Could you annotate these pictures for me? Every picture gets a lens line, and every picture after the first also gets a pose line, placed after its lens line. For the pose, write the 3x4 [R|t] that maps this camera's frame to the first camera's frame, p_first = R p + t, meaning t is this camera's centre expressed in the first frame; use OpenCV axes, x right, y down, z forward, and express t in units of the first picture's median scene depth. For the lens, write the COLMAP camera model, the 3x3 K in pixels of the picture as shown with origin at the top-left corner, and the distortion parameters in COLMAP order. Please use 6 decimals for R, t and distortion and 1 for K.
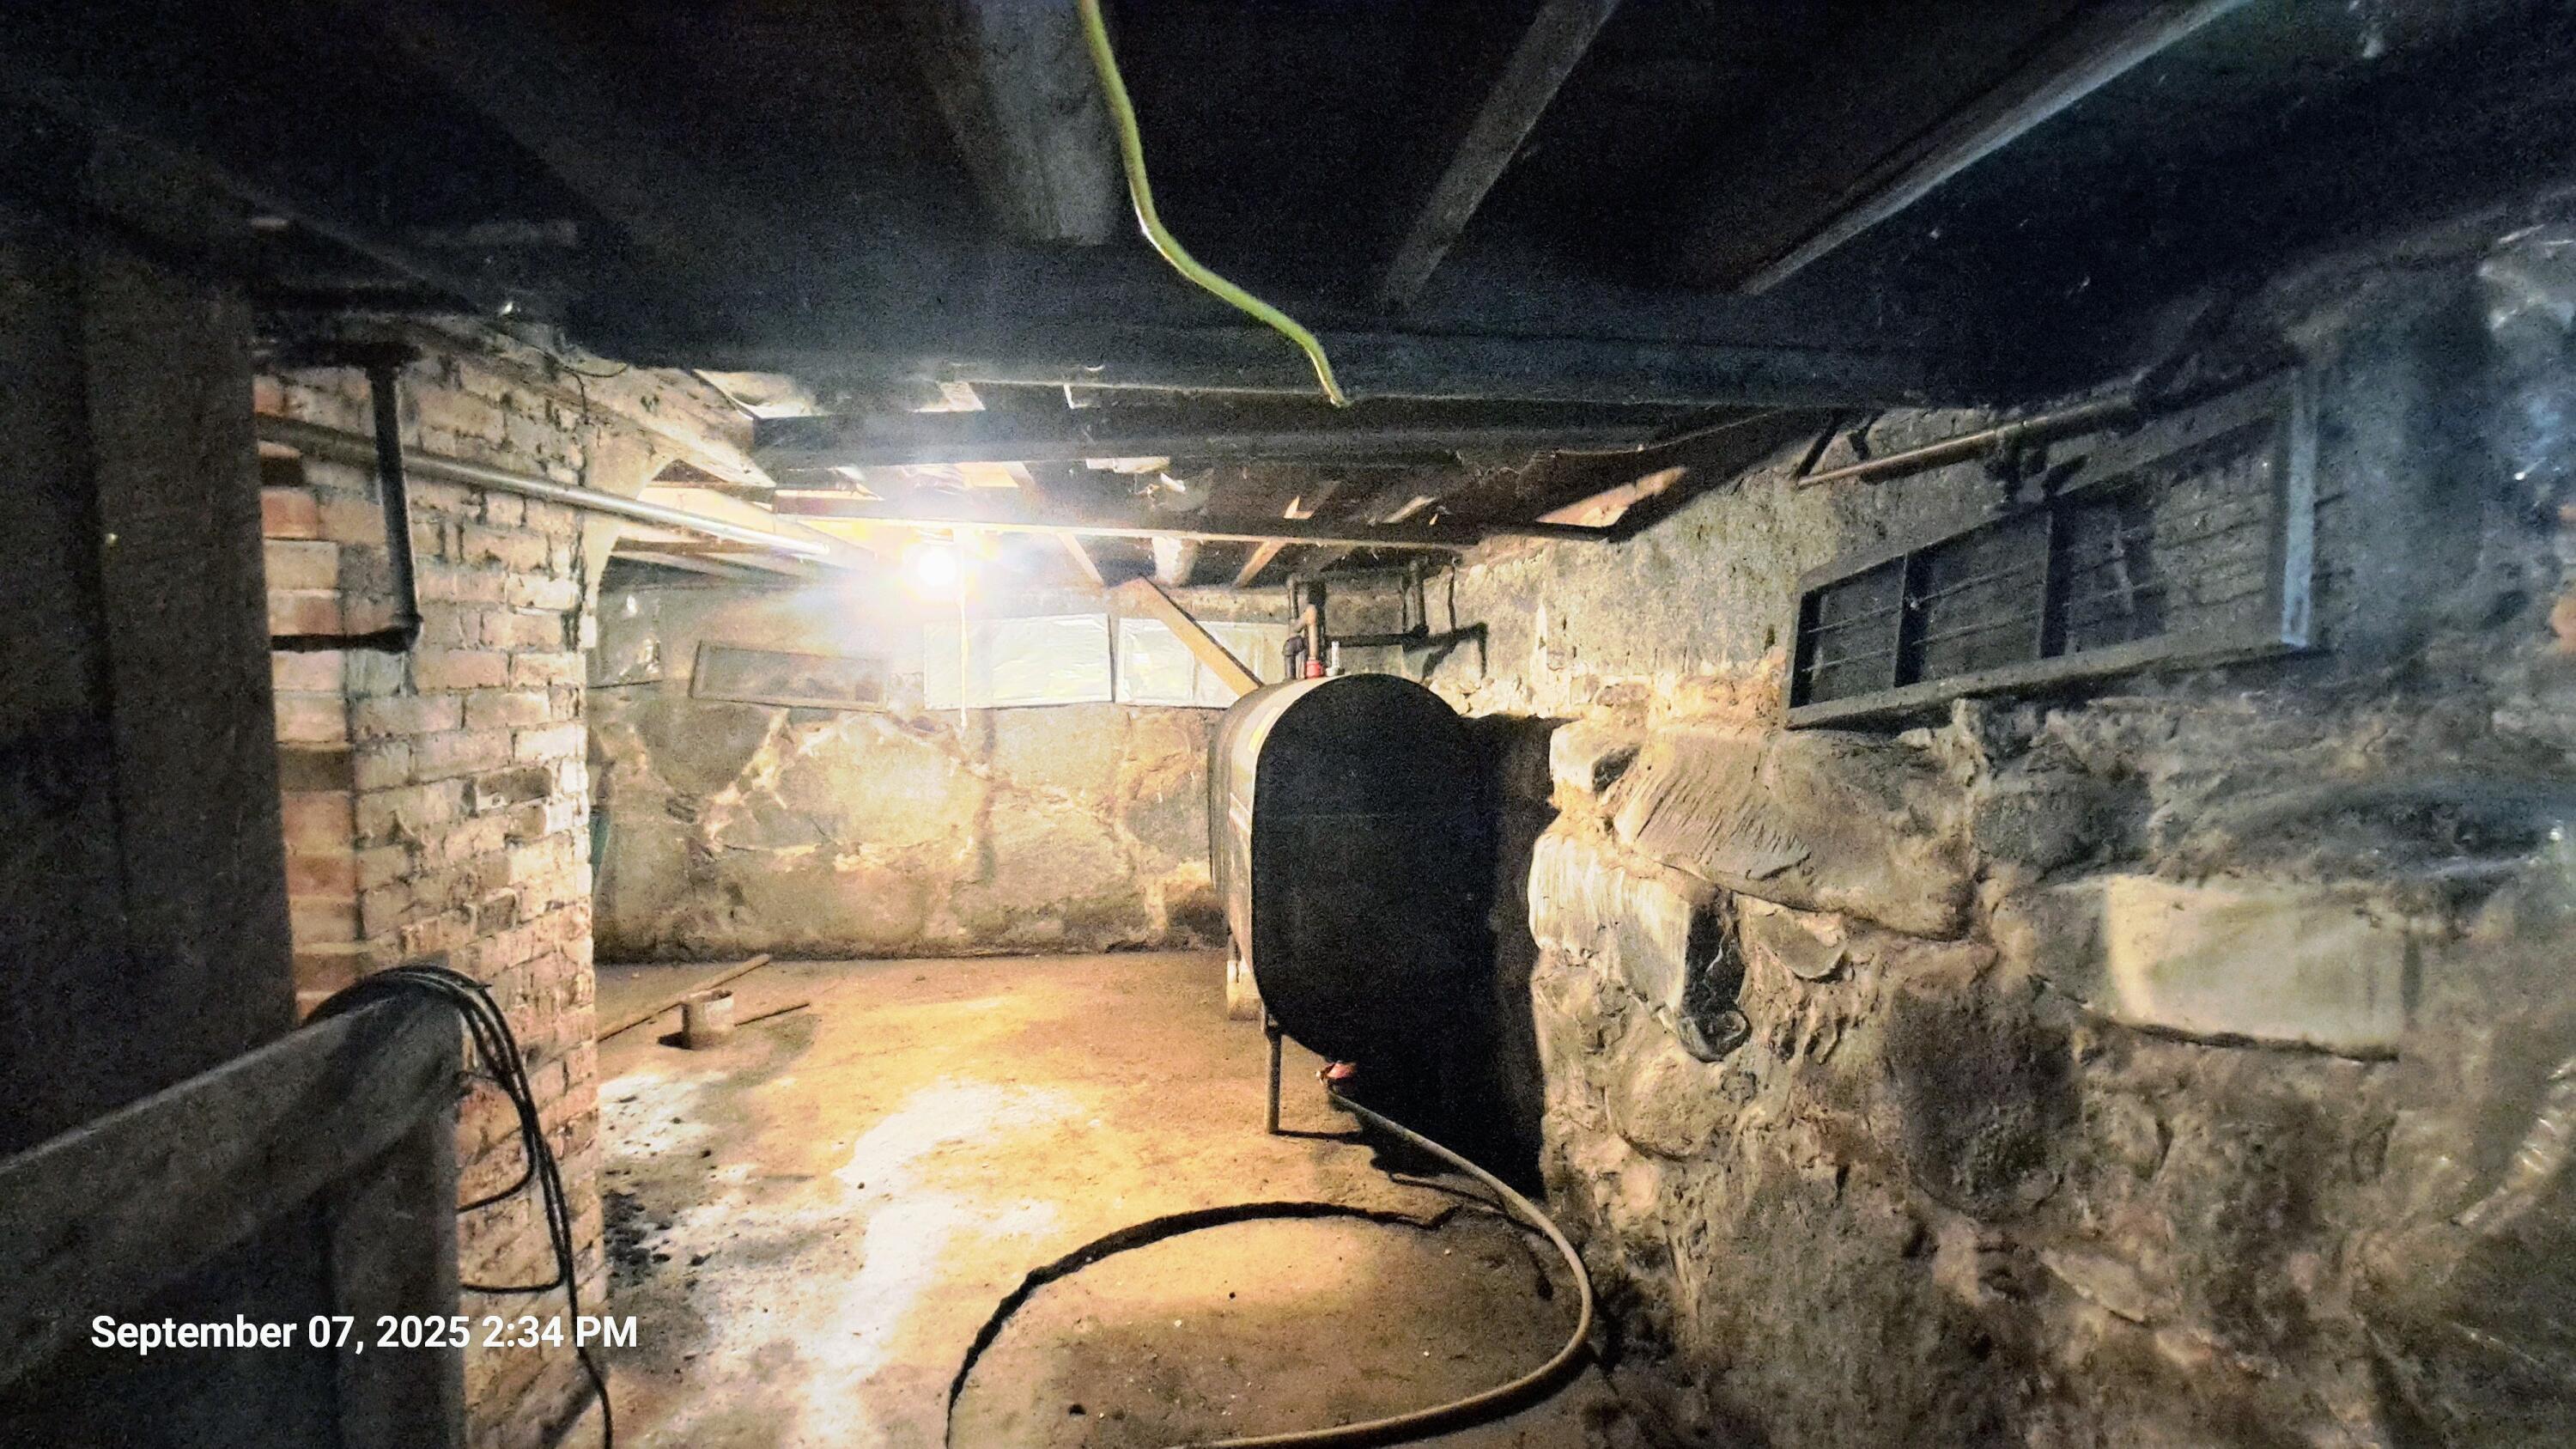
lens RADIAL K [[1009.9, 0, 1288.0], [0, 1009.9, 724.5], [0, 0, 1]] dist [-0.017874, -0.000100]
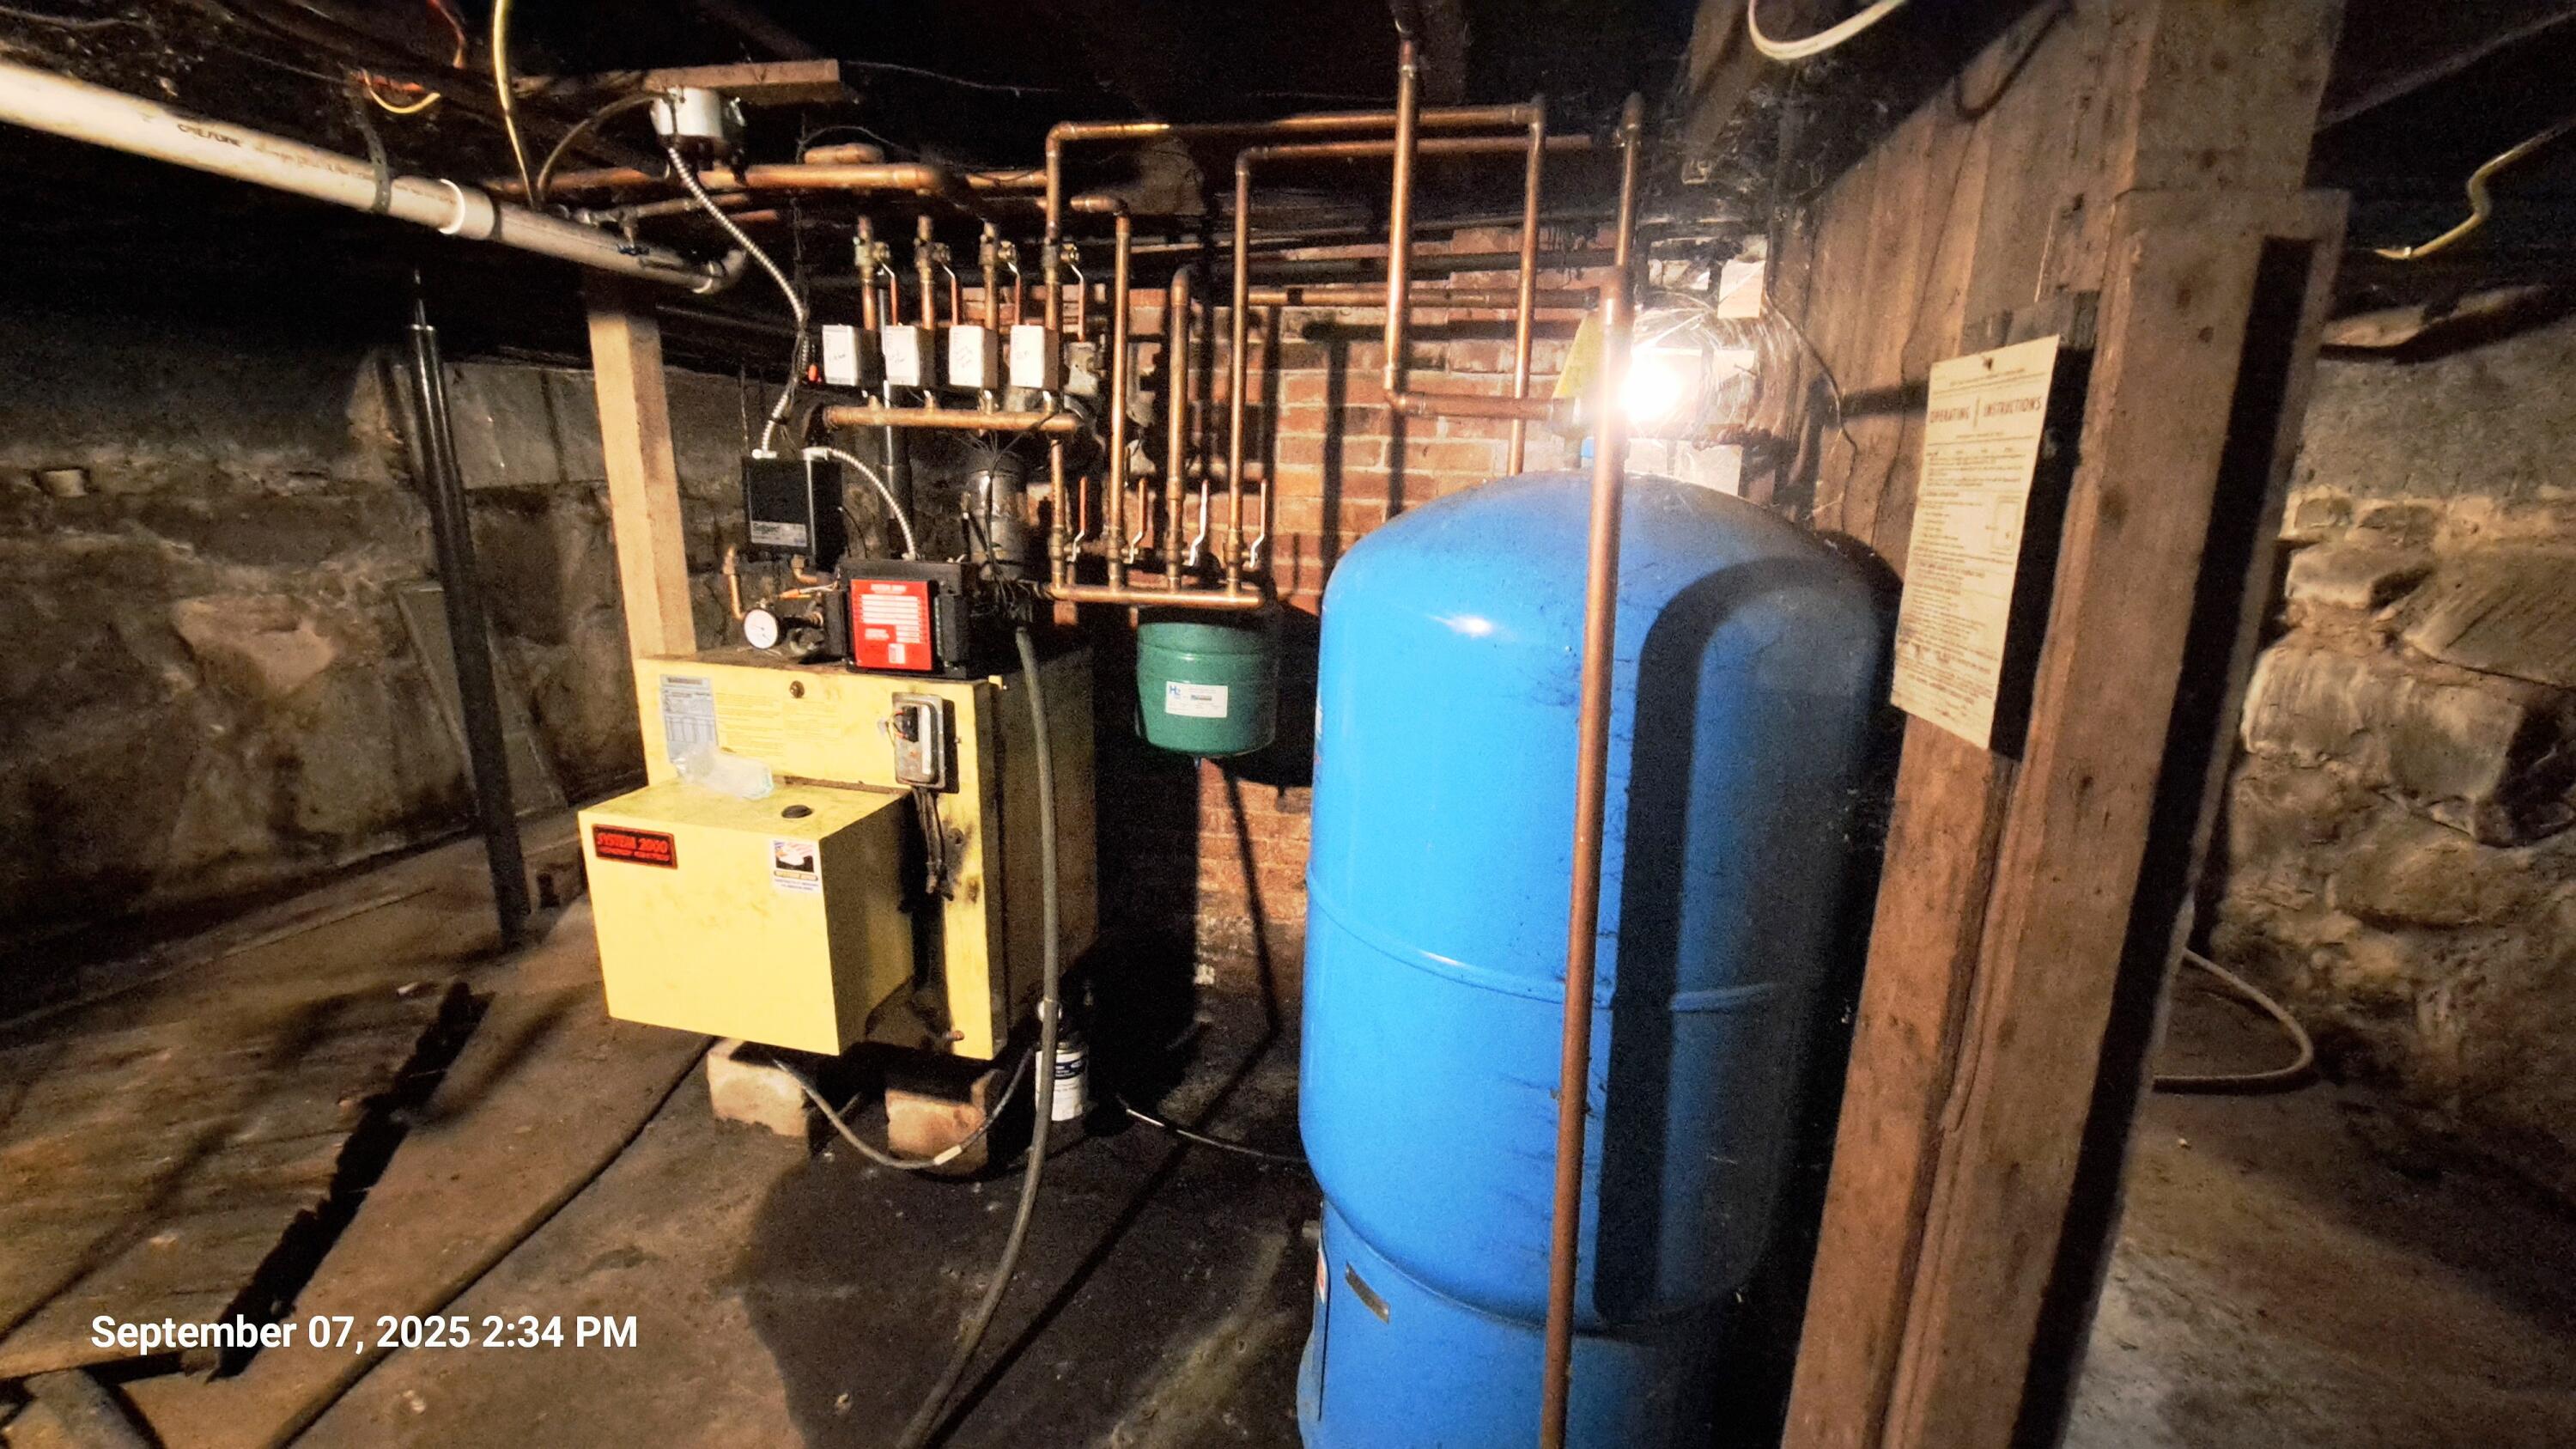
lens RADIAL K [[1009.9, 0, 1288.0], [0, 1009.9, 724.5], [0, 0, 1]] dist [-0.017874, -0.000100]
pose [[0.949555, 0.087489, -0.301149, -0.491224], [-0.035379, 0.984052, 0.174329, 0.049739], [0.311598, -0.154881, 0.937507, -0.383454]]
